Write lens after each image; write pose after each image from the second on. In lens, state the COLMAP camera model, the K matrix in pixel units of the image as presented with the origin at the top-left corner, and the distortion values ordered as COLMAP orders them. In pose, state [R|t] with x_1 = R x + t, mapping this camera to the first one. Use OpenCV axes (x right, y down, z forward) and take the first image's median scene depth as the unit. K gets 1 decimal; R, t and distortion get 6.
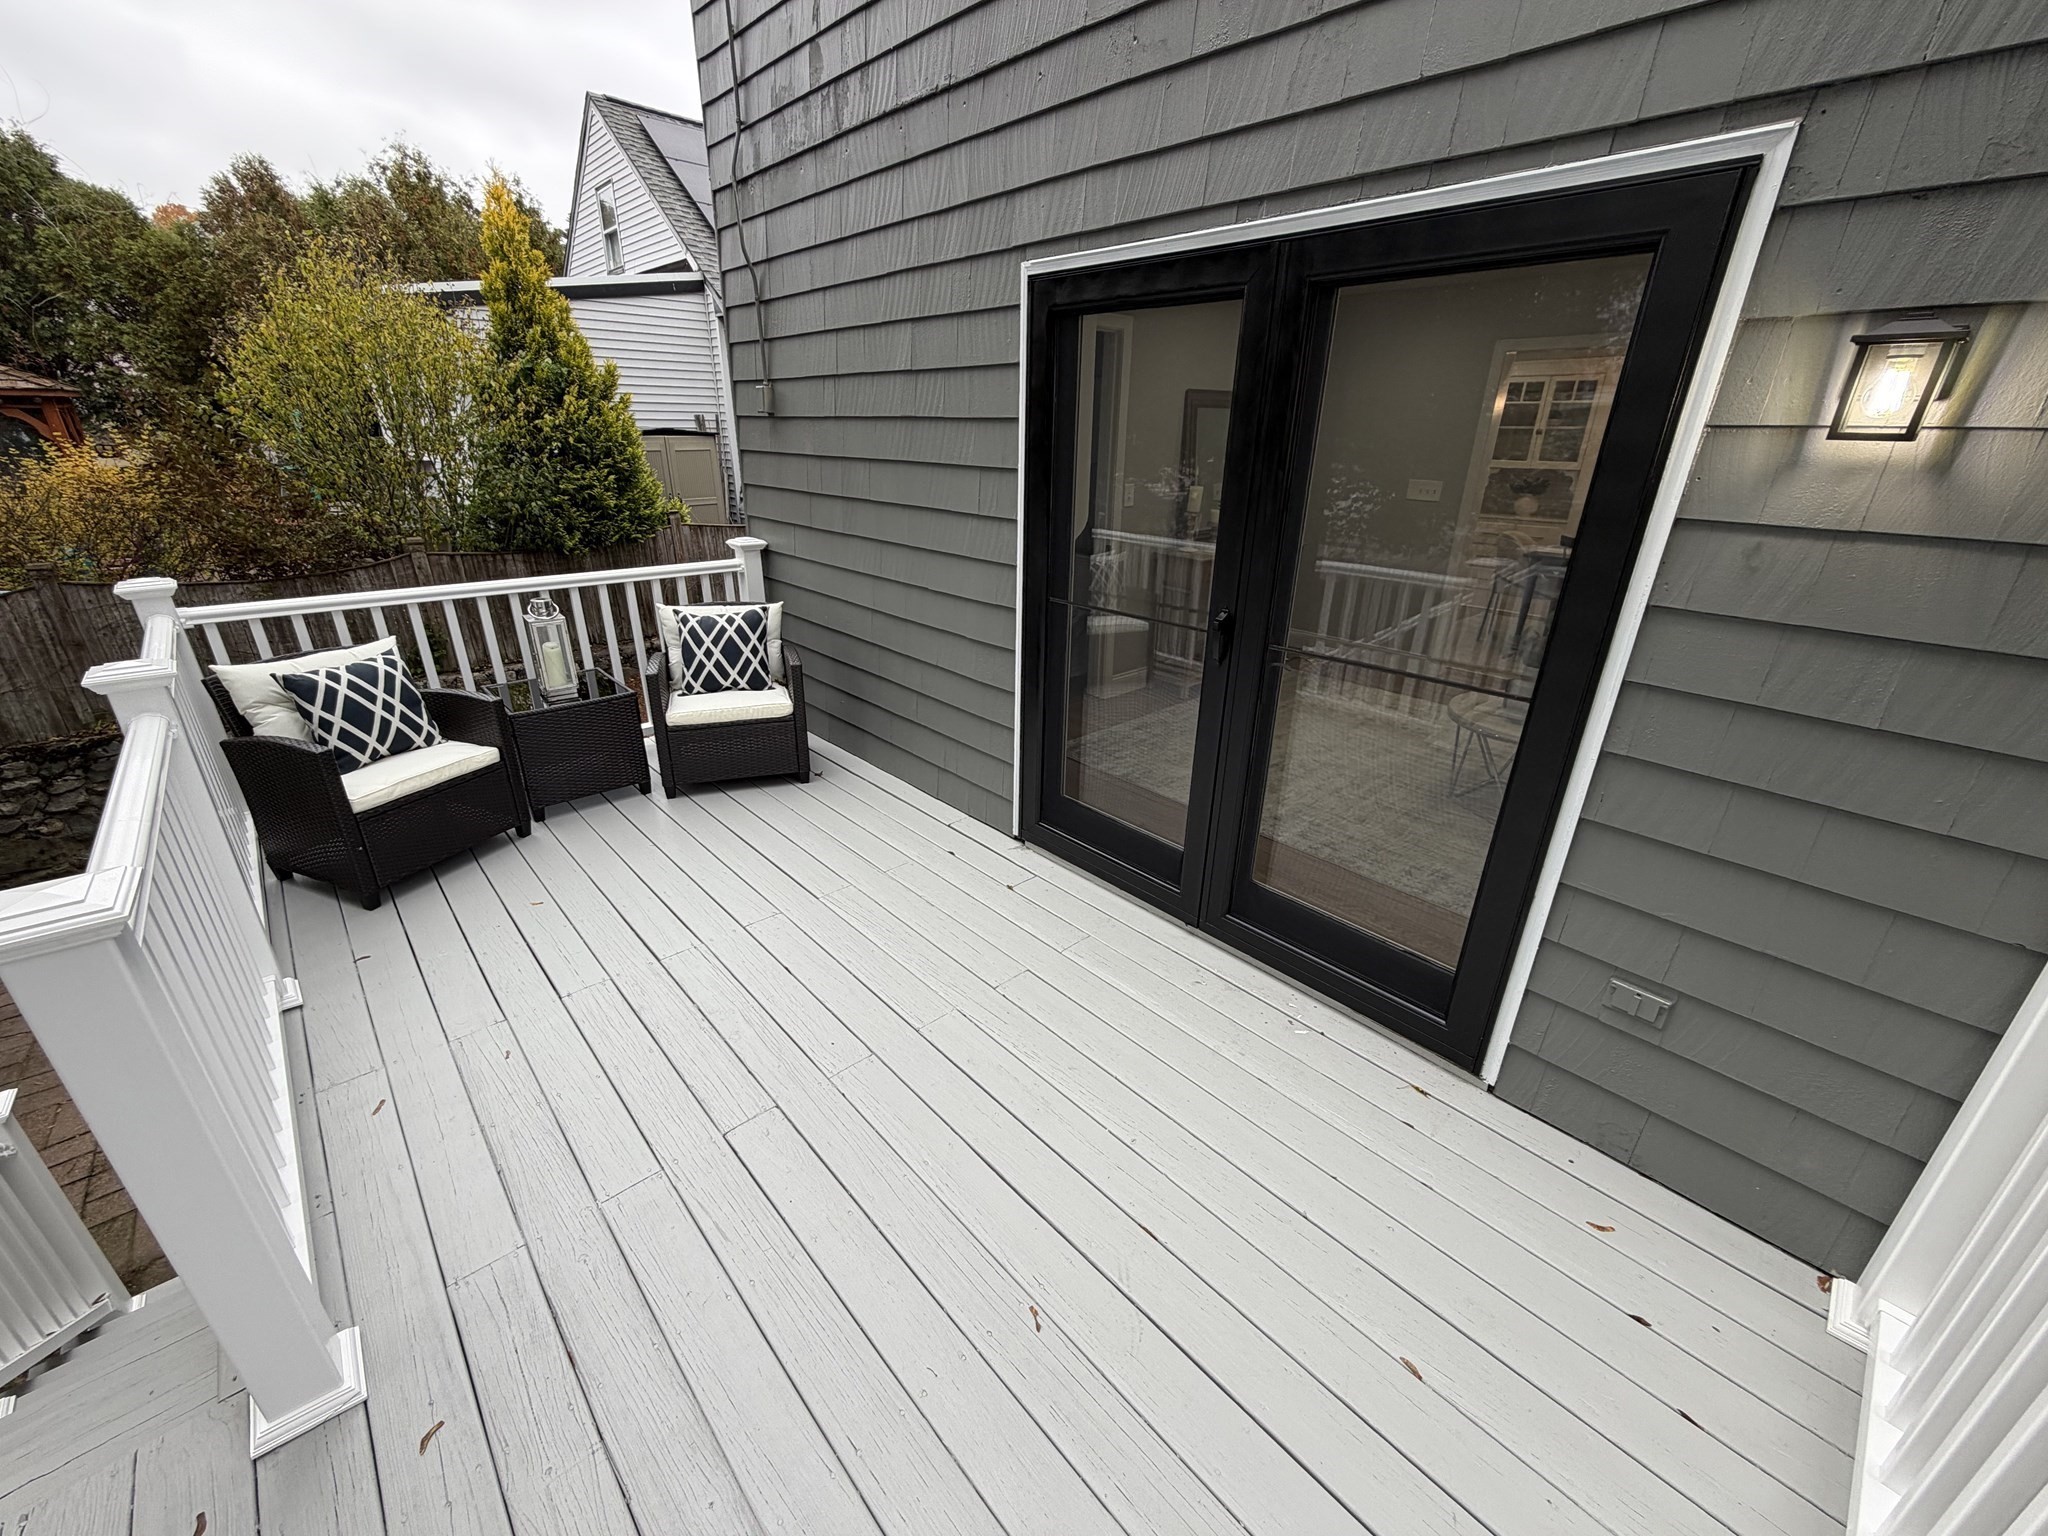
lens RADIAL K [[817.8, 0, 1025.2], [0, 817.8, 767.9], [0, 0, 1]] dist [0.001897, -0.000587]
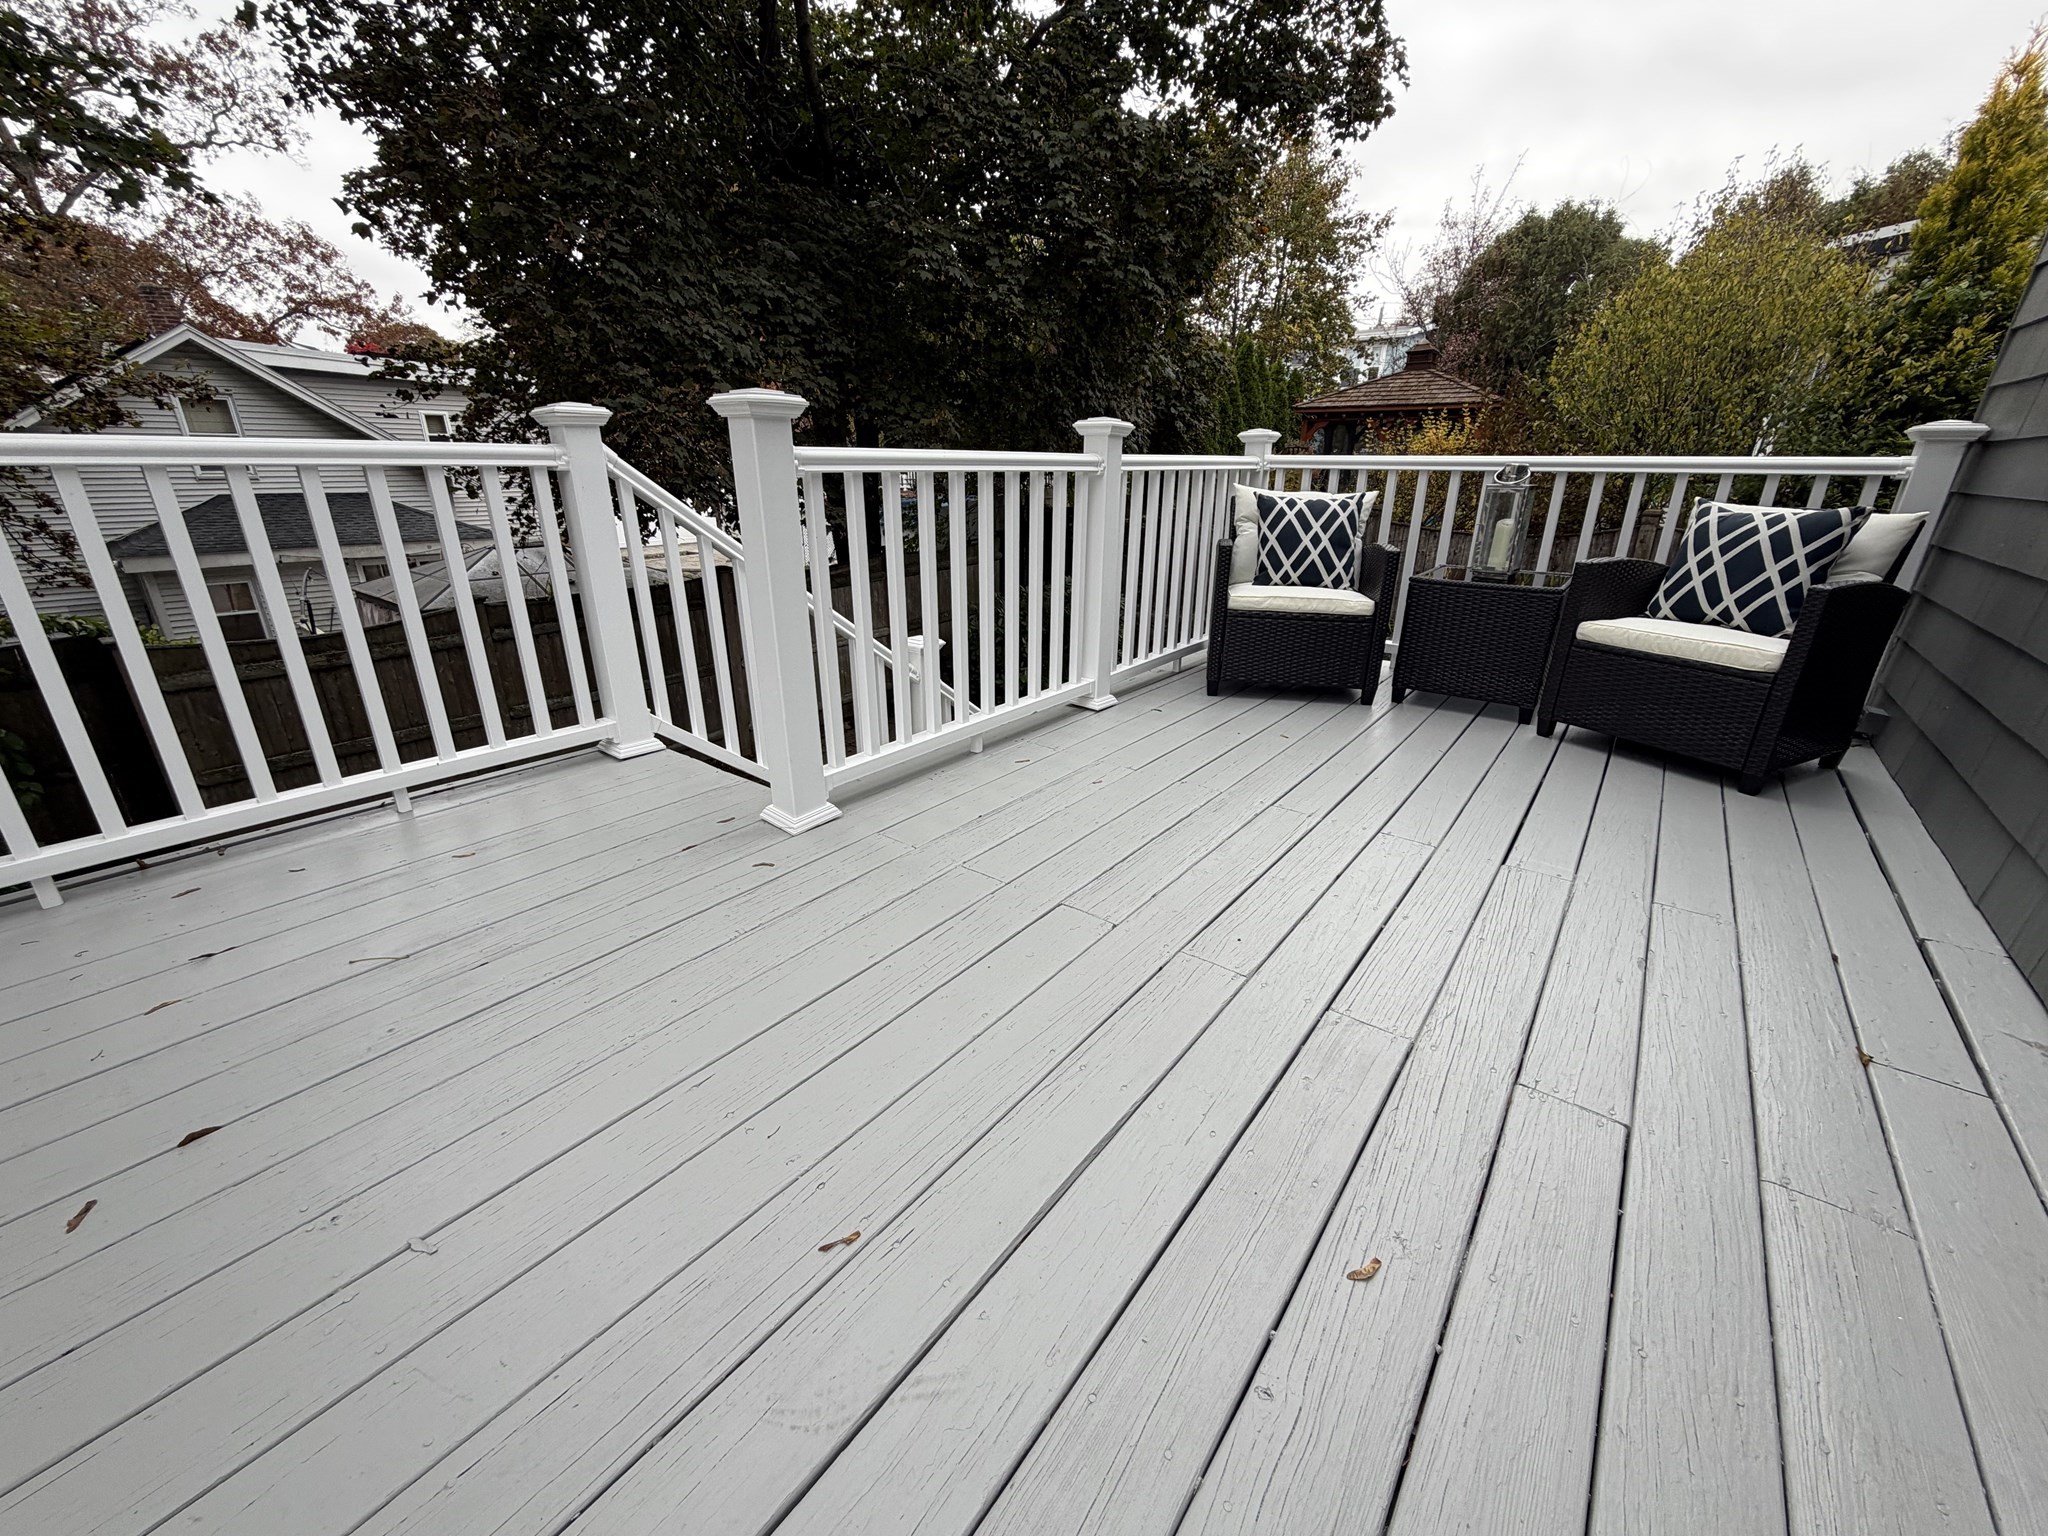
lens RADIAL K [[817.8, 0, 1018.8], [0, 817.8, 771.0], [0, 0, 1]] dist [0.001897, -0.000587]
pose [[0.164128, 0.329735, -0.929697, 0.208305], [-0.382741, 0.889930, 0.248062, 0.063263], [0.909160, 0.315120, 0.272265, 0.355581]]
